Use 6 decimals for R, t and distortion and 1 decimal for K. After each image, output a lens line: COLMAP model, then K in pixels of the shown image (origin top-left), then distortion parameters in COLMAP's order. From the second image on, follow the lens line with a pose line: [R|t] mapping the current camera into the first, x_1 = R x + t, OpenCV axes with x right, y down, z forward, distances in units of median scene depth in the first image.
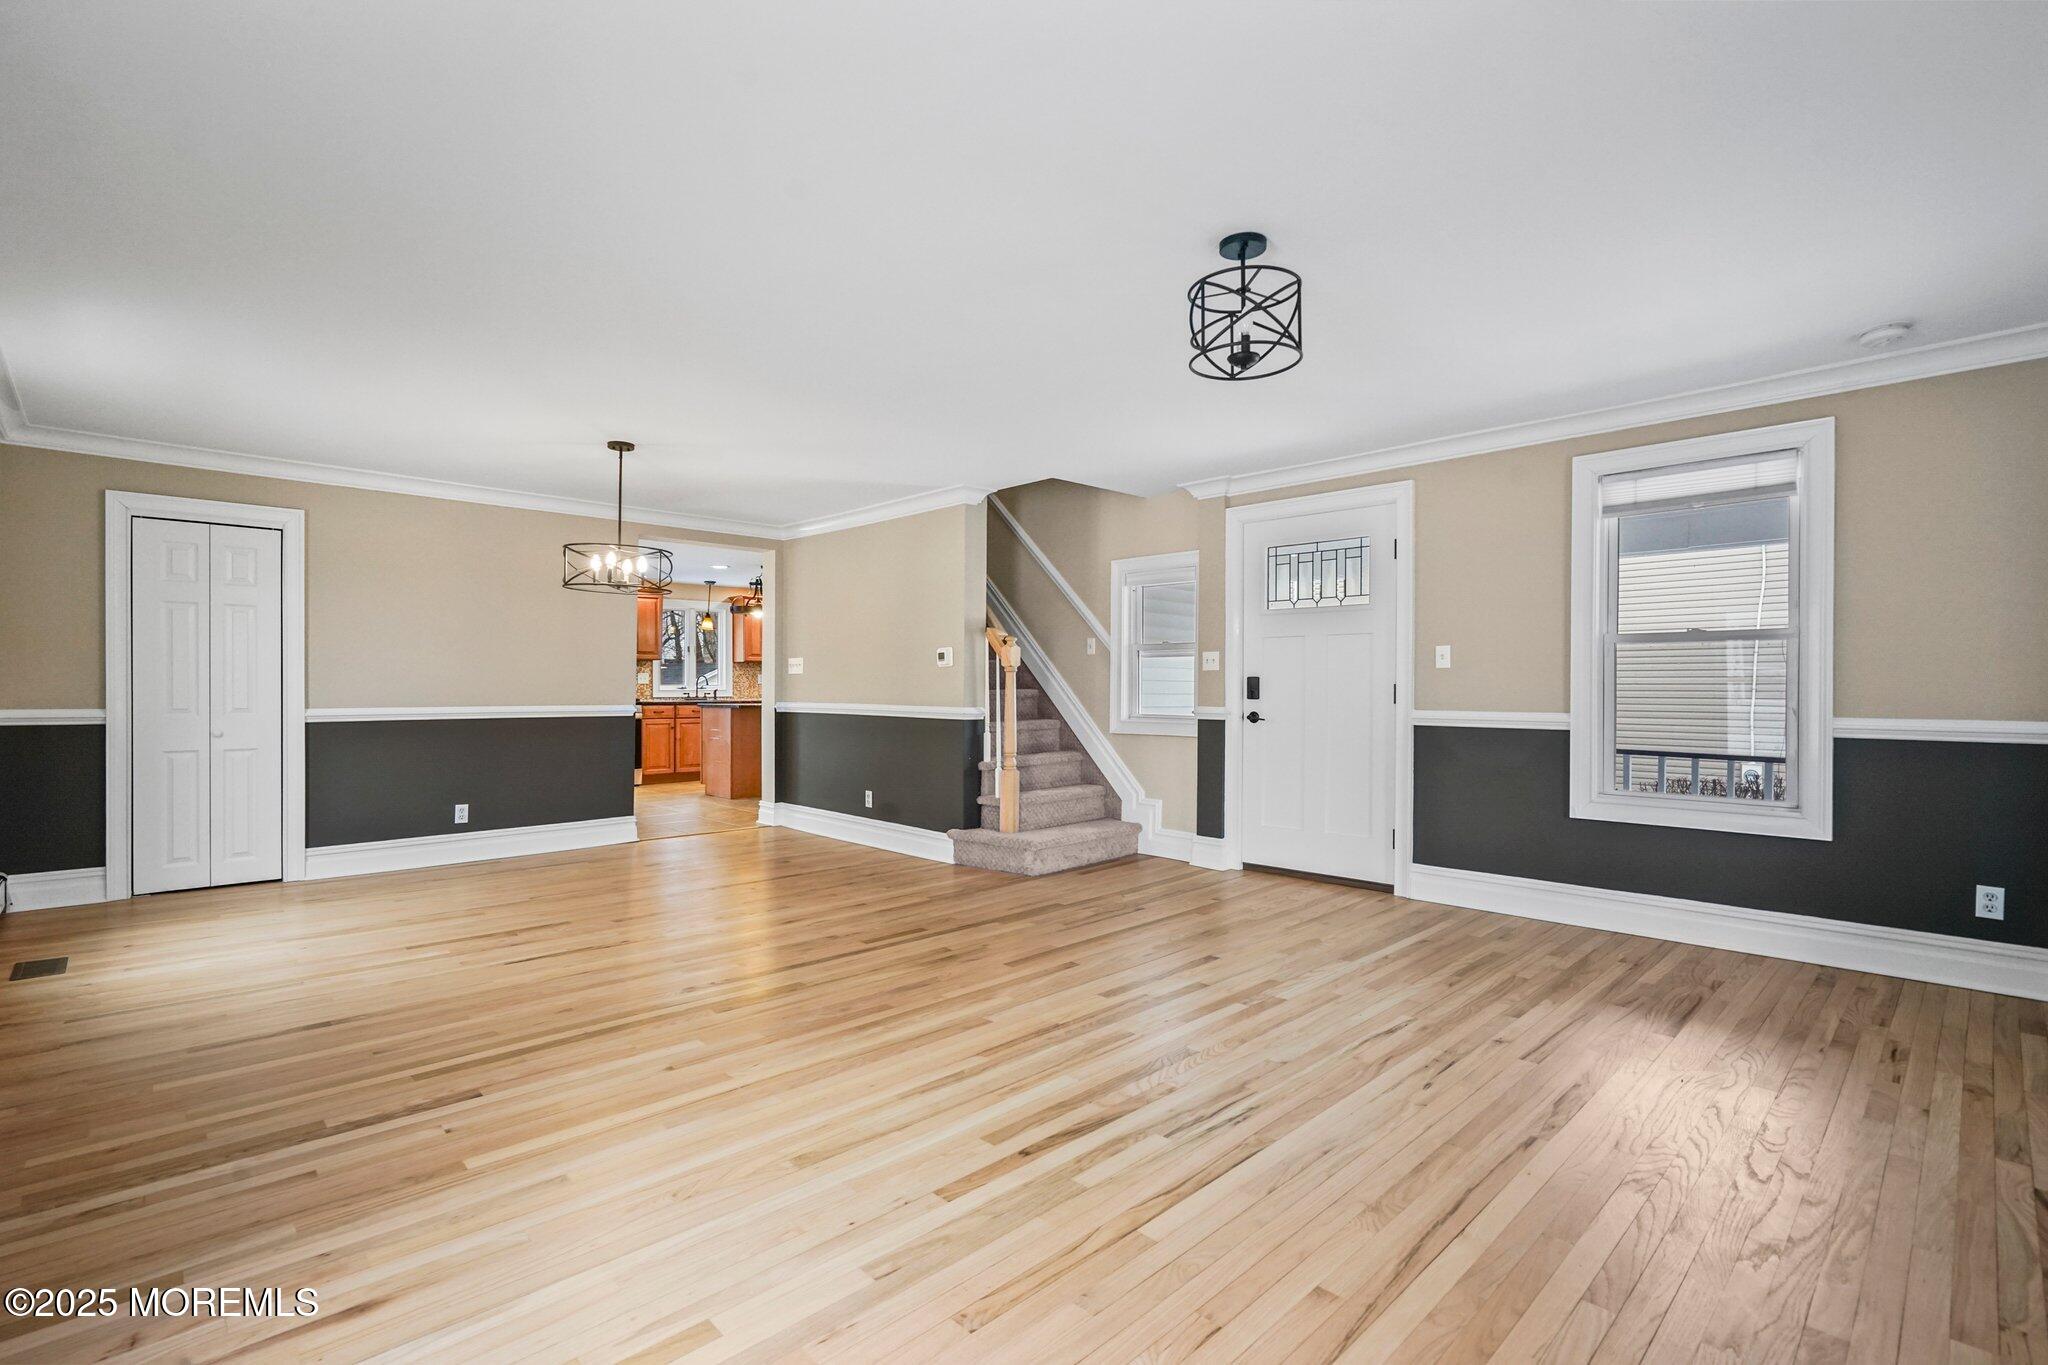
lens RADIAL K [[933.8, 0, 1014.0], [0, 933.8, 679.3], [0, 0, 1]] dist [-0.001121, 0.000223]
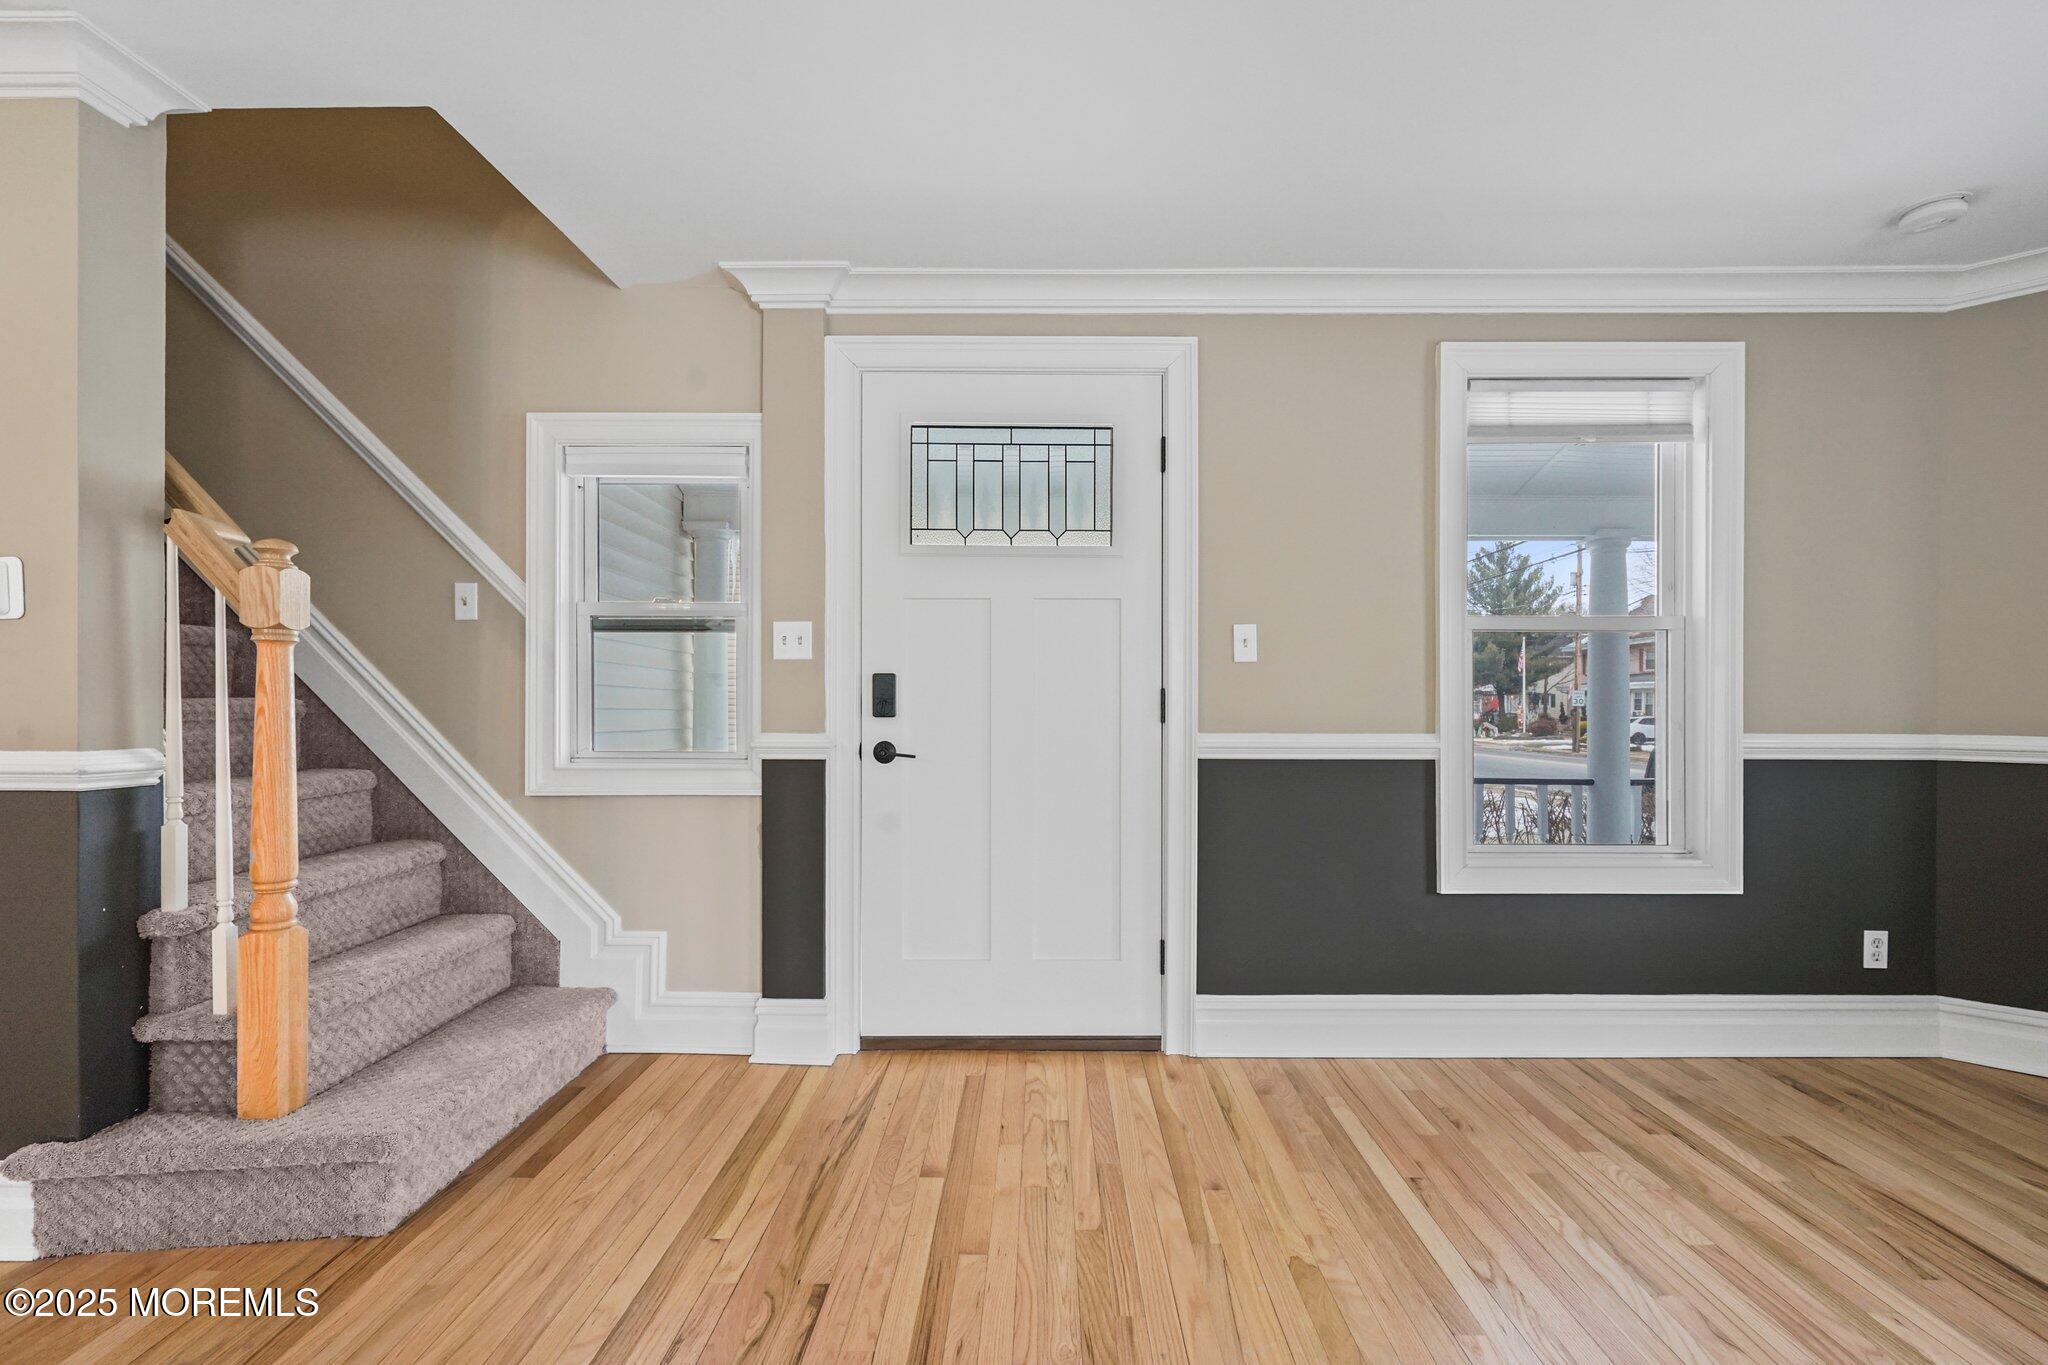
lens RADIAL K [[946.4, 0, 1027.2], [0, 946.4, 714.3], [0, 0, 1]] dist [-0.001231, 0.000351]
pose [[0.700688, -0.004492, 0.713453, -0.058242], [-0.006563, 0.999897, 0.012740, 0.012301], [-0.713437, -0.013609, 0.700587, 0.563041]]
